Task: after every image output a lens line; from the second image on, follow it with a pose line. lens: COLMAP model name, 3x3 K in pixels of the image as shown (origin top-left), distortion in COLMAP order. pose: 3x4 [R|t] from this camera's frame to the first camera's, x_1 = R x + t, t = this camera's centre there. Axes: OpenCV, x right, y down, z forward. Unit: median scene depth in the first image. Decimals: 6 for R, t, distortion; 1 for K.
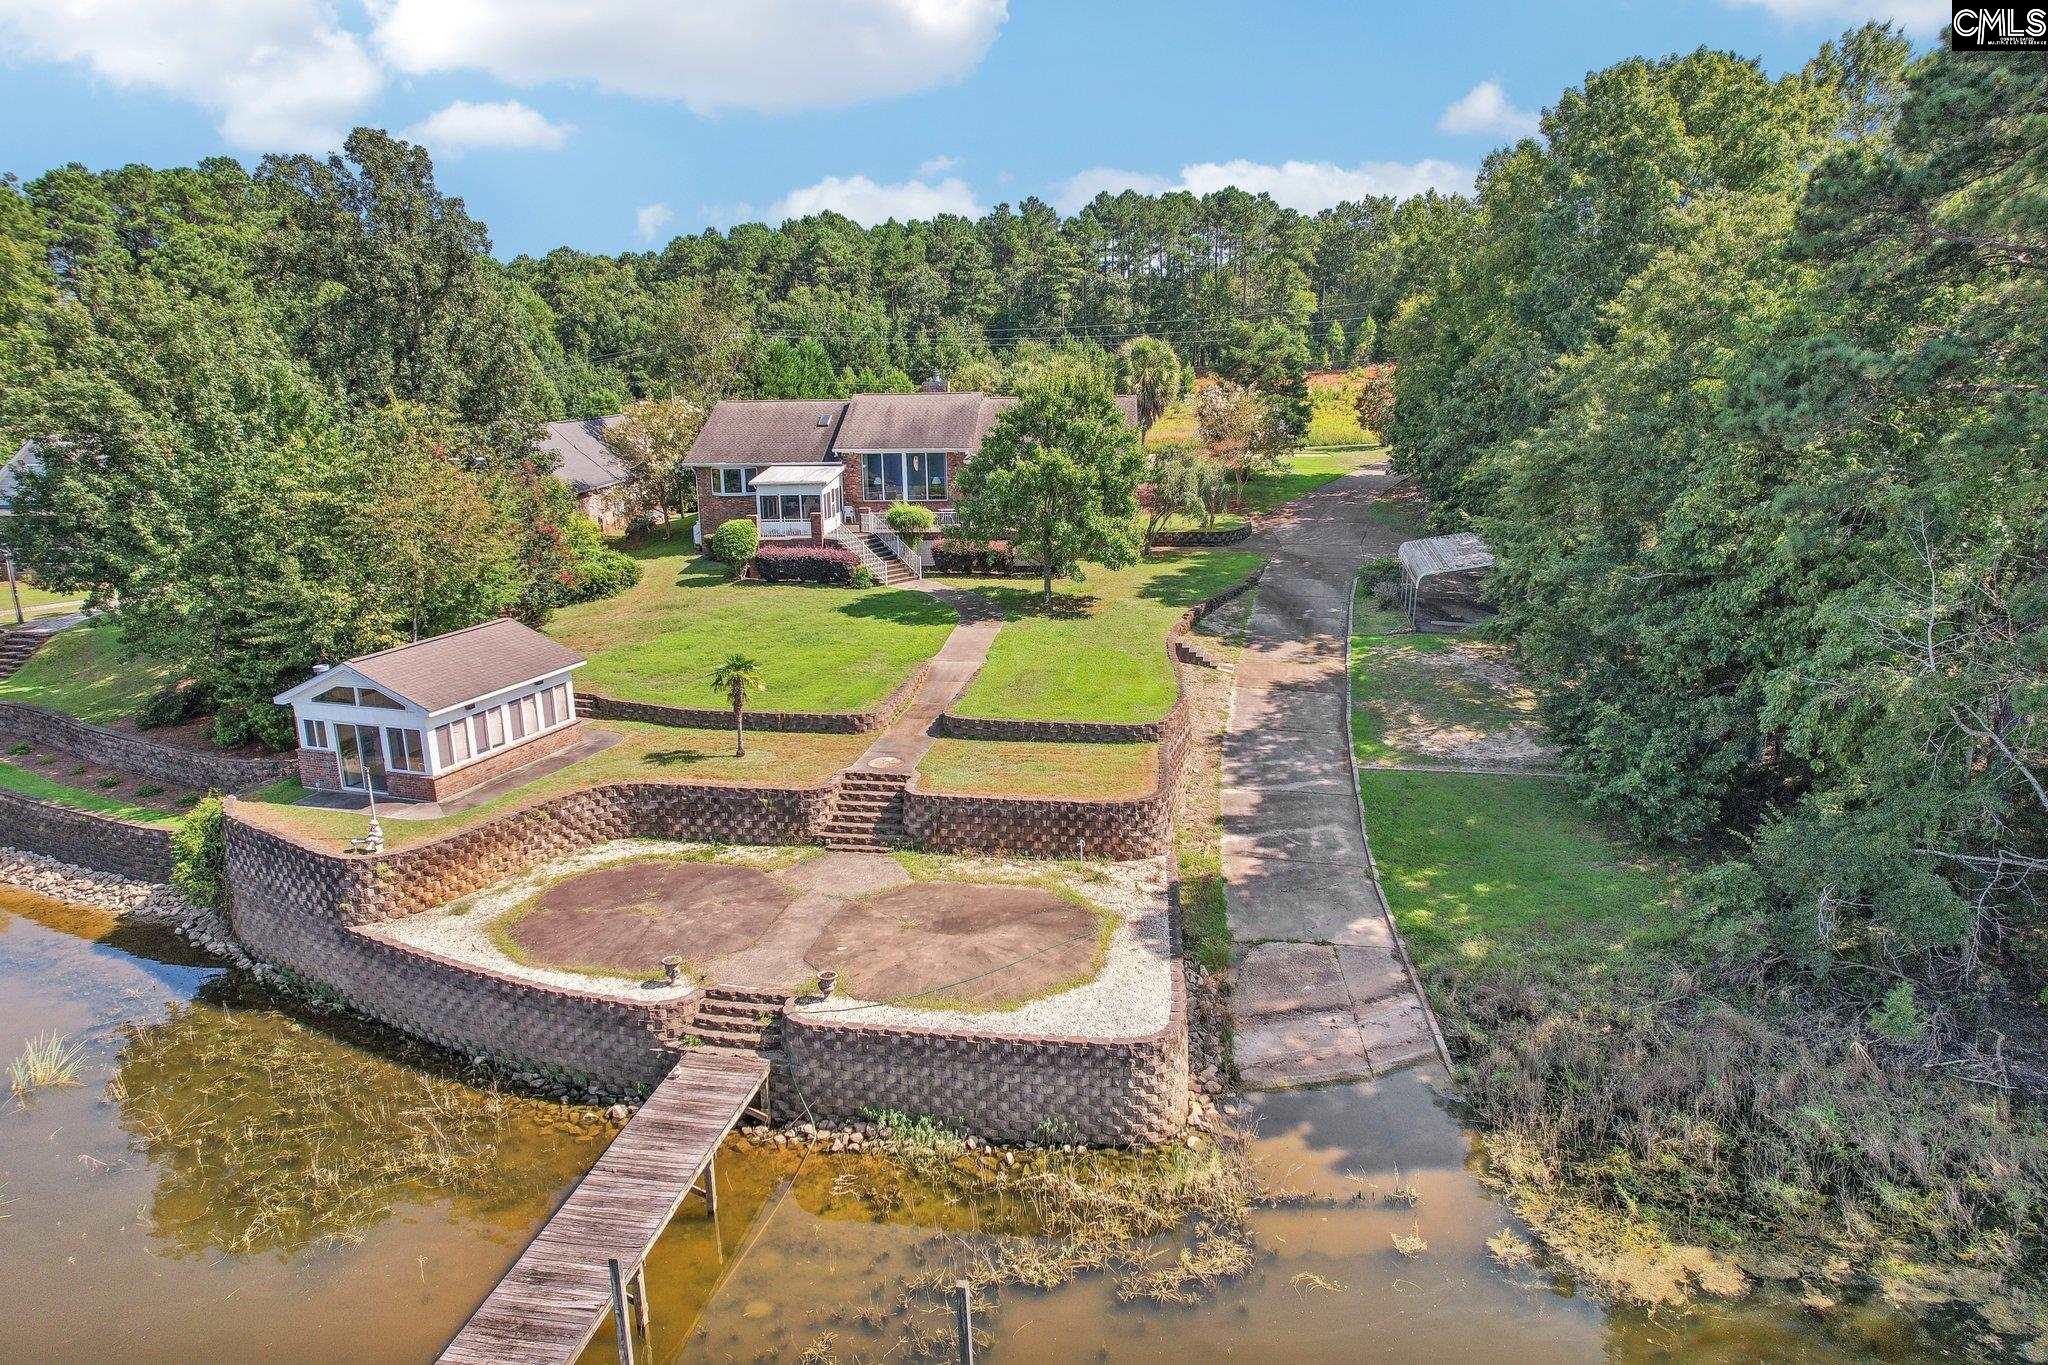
lens RADIAL K [[1322.6, 0, 1029.2], [0, 1322.6, 679.5], [0, 0, 1]] dist [-0.051499, 0.038713]
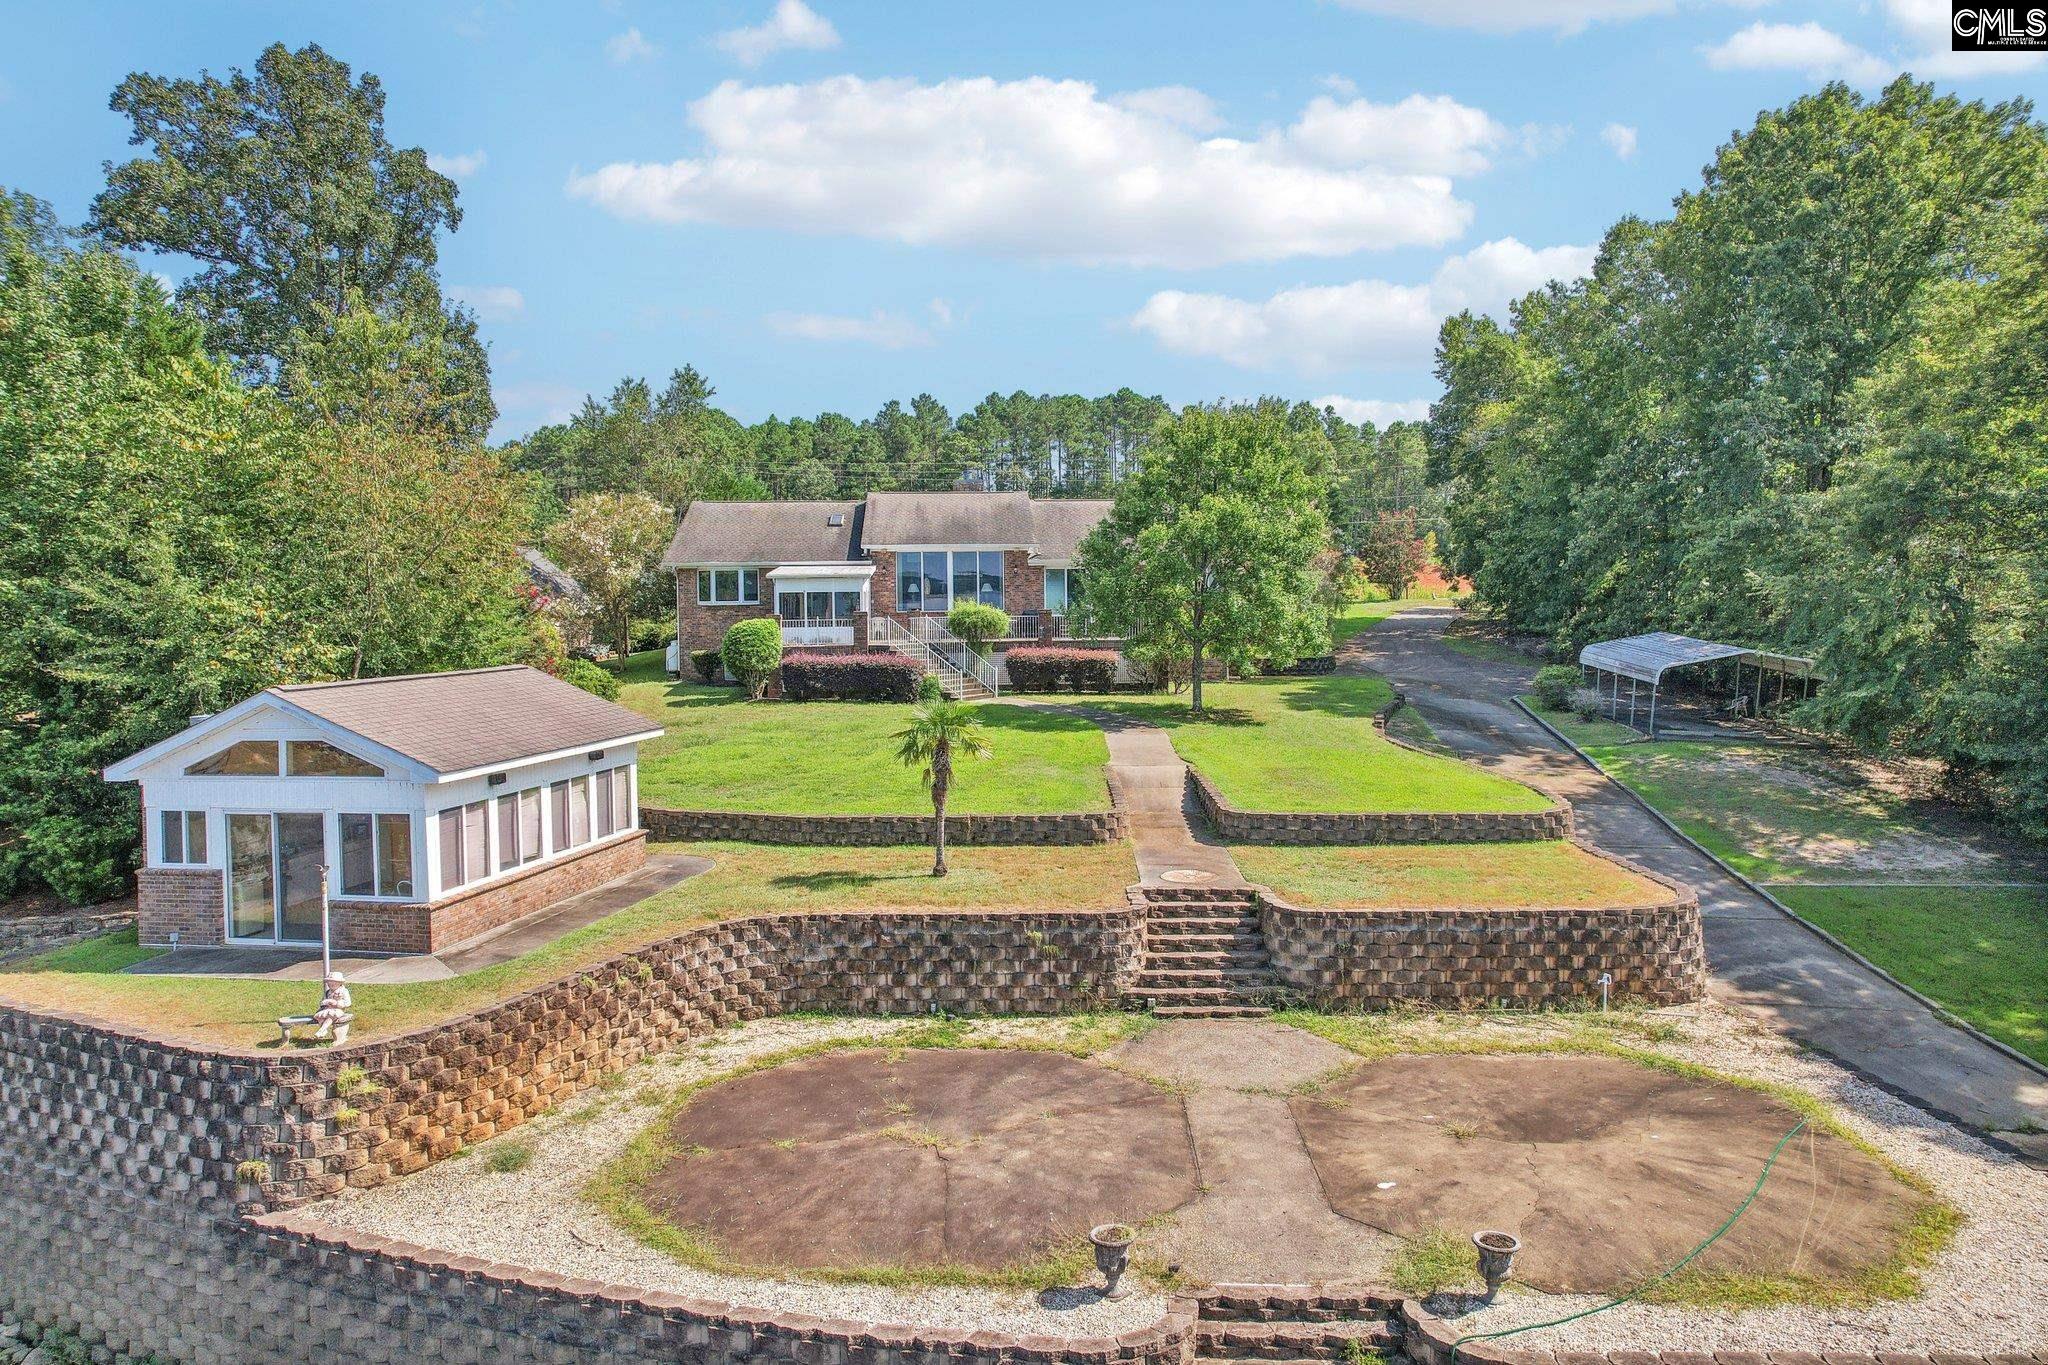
lens RADIAL K [[1331.4, 0, 1059.7], [0, 1331.4, 632.0], [0, 0, 1]] dist [-0.064772, 0.072167]
pose [[0.988386, -0.000298, 0.151963, -0.268262], [0.032637, 0.977080, -0.210356, 0.082170], [-0.148417, 0.212873, 0.965742, 0.403163]]
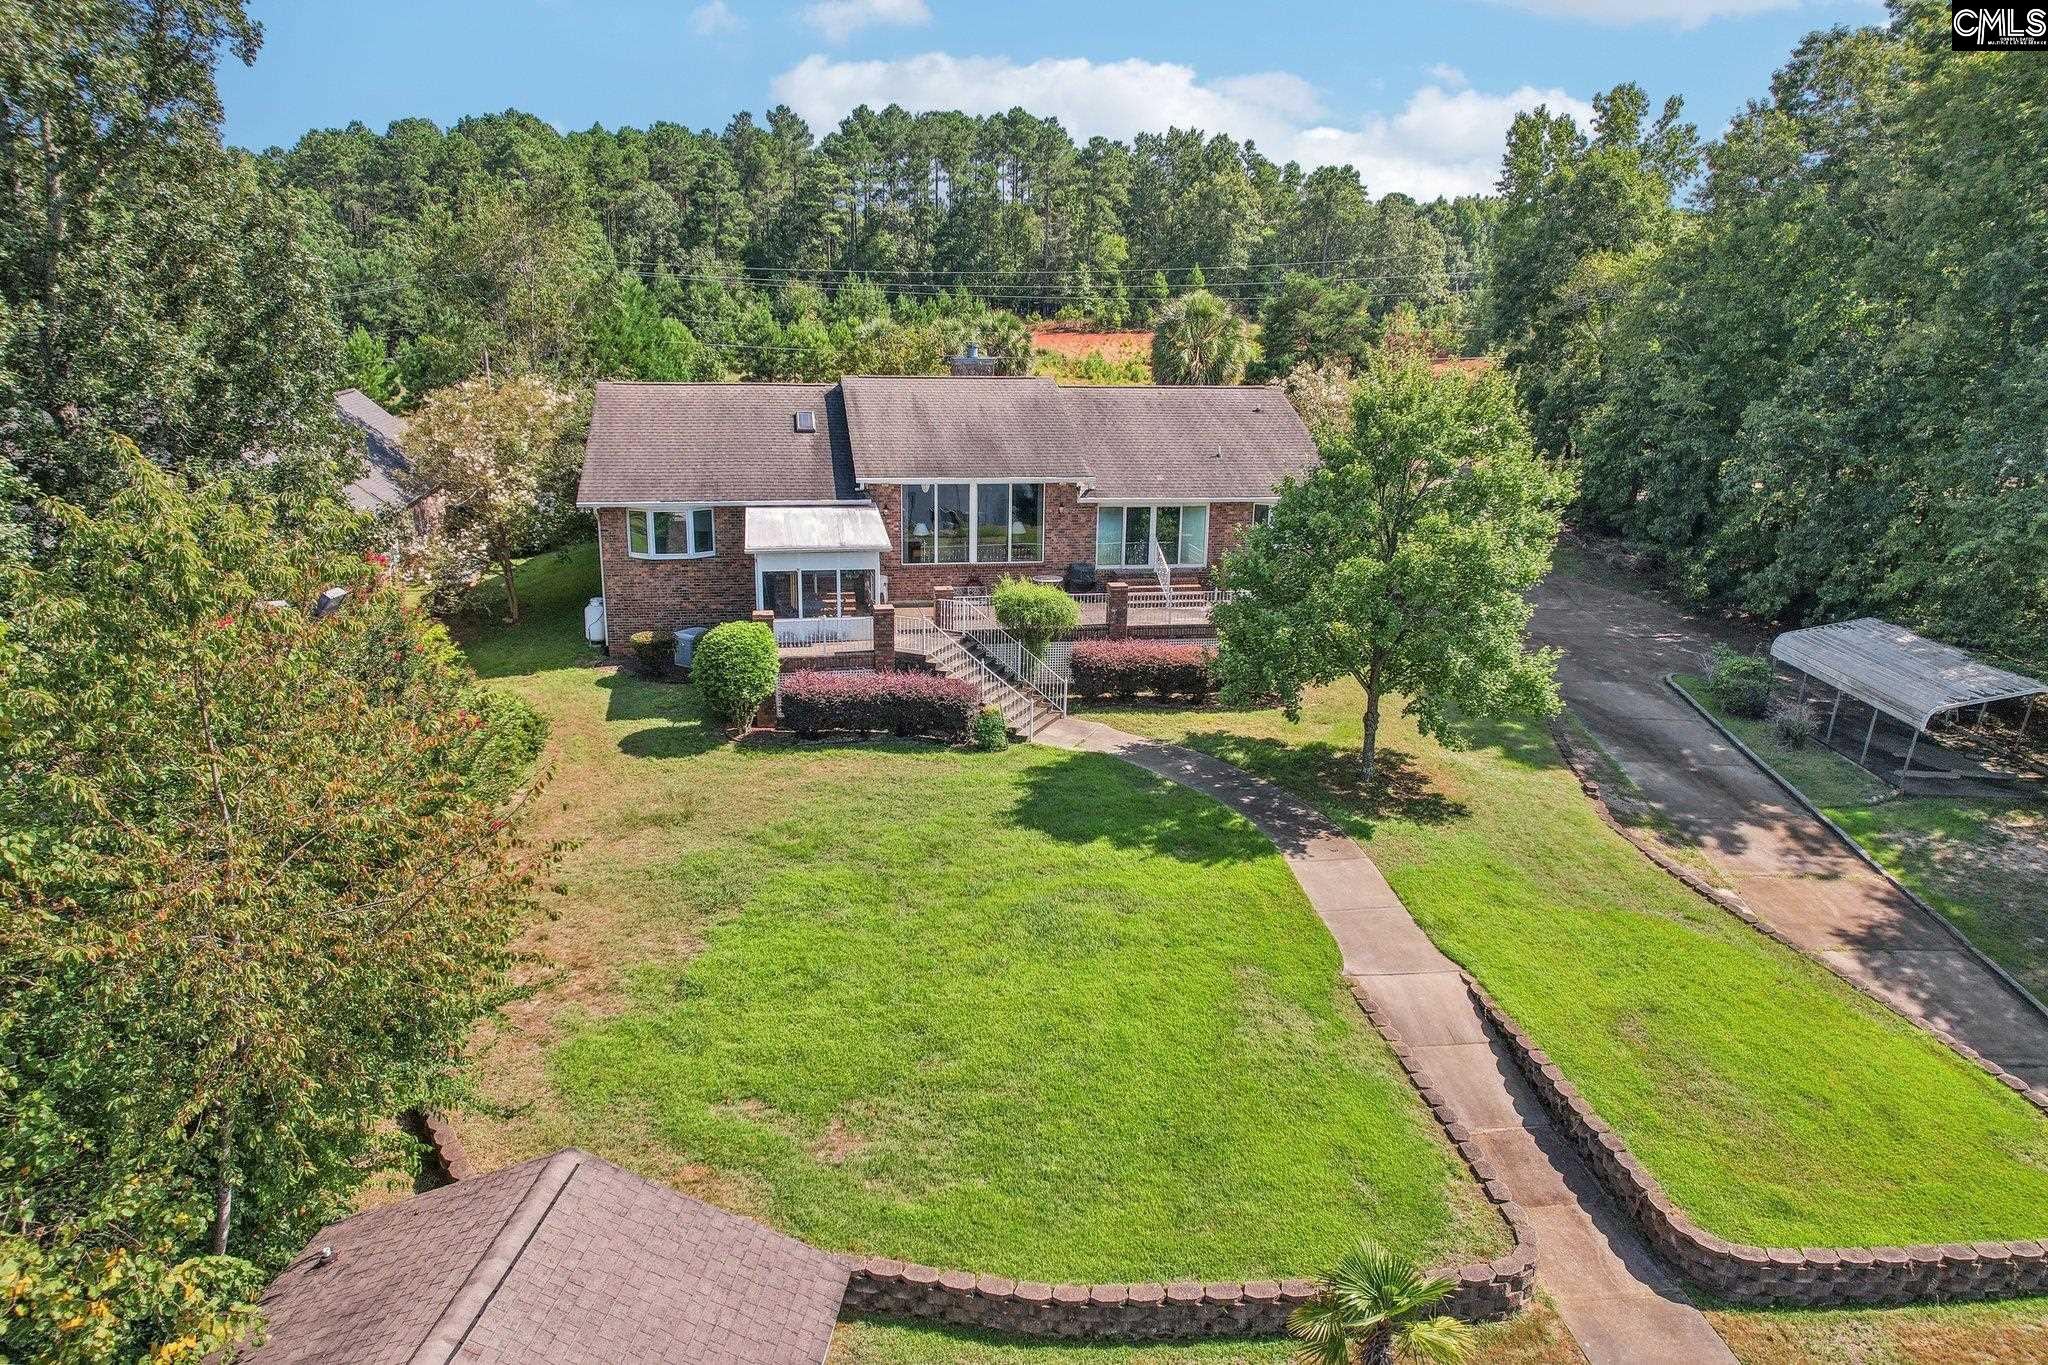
lens RADIAL K [[1367.6, 0, 1031.6], [0, 1367.6, 680.9], [0, 0, 1]] dist [-0.060962, 0.045569]
pose [[0.967365, -0.037213, 0.250639, -0.399942], [0.028785, 0.998893, 0.037212, -0.187684], [-0.251746, -0.028783, 0.967365, 0.715199]]
